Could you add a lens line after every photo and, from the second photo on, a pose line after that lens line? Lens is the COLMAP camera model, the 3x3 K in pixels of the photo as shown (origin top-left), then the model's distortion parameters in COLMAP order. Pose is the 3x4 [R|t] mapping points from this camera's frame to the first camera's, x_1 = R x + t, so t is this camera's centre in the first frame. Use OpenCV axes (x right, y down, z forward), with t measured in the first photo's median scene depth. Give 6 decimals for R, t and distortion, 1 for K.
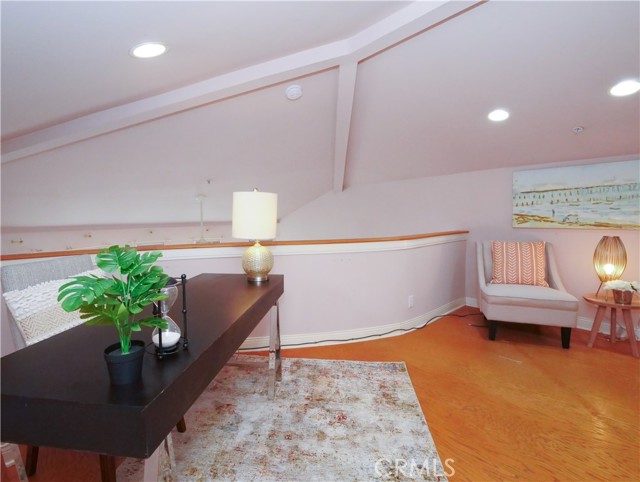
lens RADIAL K [[322.1, 0, 320.0], [0, 322.1, 243.7], [0, 0, 1]] dist [-0.003288, -0.000297]
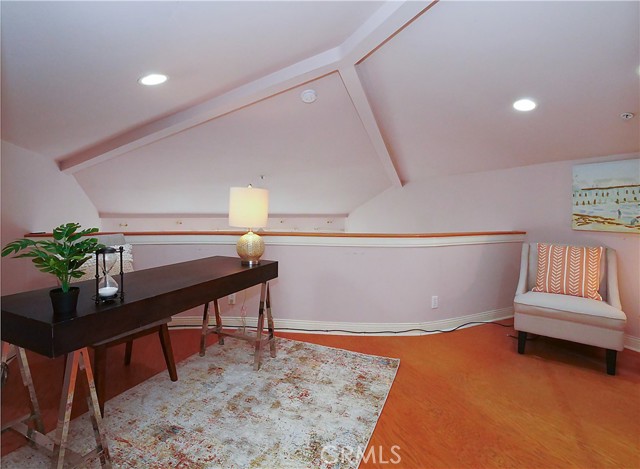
lens RADIAL K [[327.6, 0, 319.8], [0, 327.6, 232.6], [0, 0, 1]] dist [-0.003525, -0.002866]
pose [[0.959823, 0.044294, -0.277088, 0.242501], [-0.049779, 0.998678, -0.012786, 0.003304], [0.276156, 0.026065, 0.960759, -0.036650]]
